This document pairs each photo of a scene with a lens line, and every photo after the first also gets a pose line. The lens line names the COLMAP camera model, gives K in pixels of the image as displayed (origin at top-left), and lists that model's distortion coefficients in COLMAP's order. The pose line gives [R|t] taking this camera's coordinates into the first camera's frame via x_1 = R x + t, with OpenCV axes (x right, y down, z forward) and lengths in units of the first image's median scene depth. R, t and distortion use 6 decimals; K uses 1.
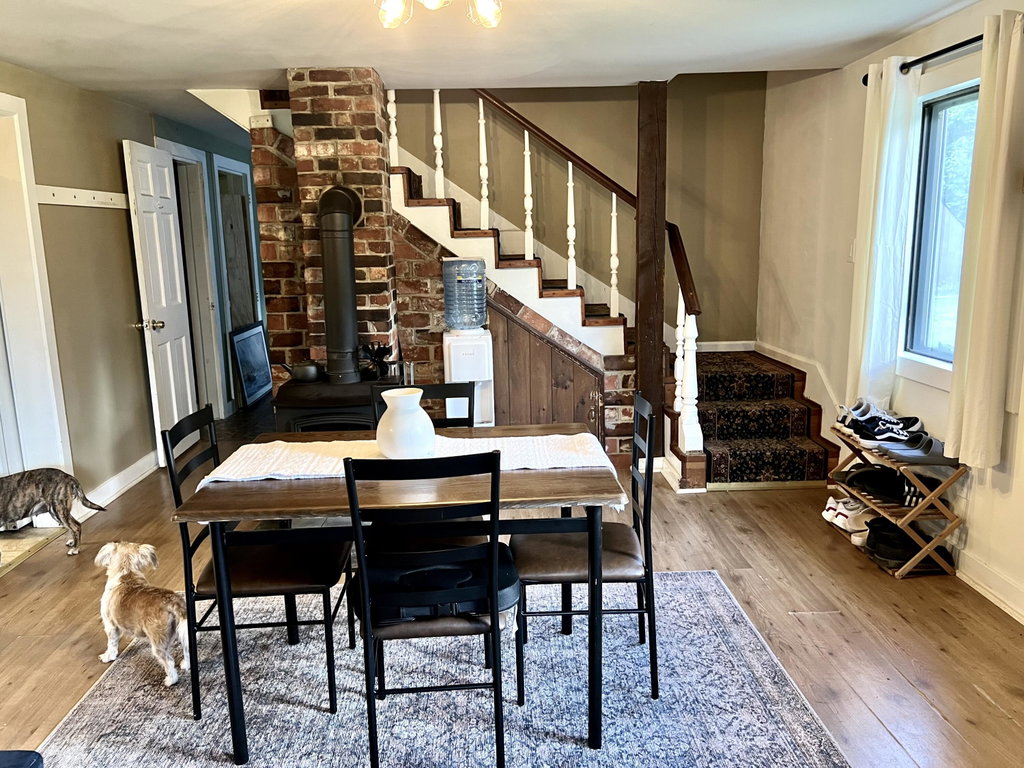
lens RADIAL K [[772.6, 0, 512.0], [0, 772.6, 385.1], [0, 0, 1]] dist [0.024297, -0.039198]
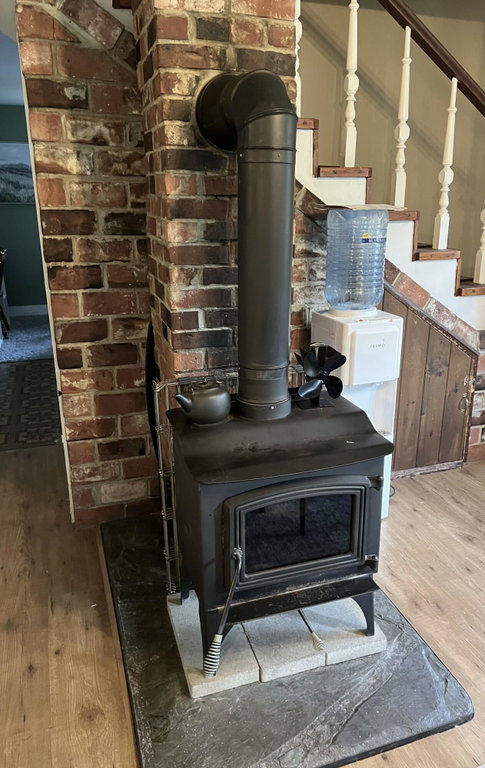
lens RADIAL K [[580.5, 0, 245.7], [0, 580.5, 380.7], [0, 0, 1]] dist [0.012864, -0.005403]
pose [[0.955157, -0.070445, 0.287598, -0.309916], [0.036067, 0.991734, 0.123135, -0.074291], [-0.293895, -0.107240, 0.949803, 0.496933]]
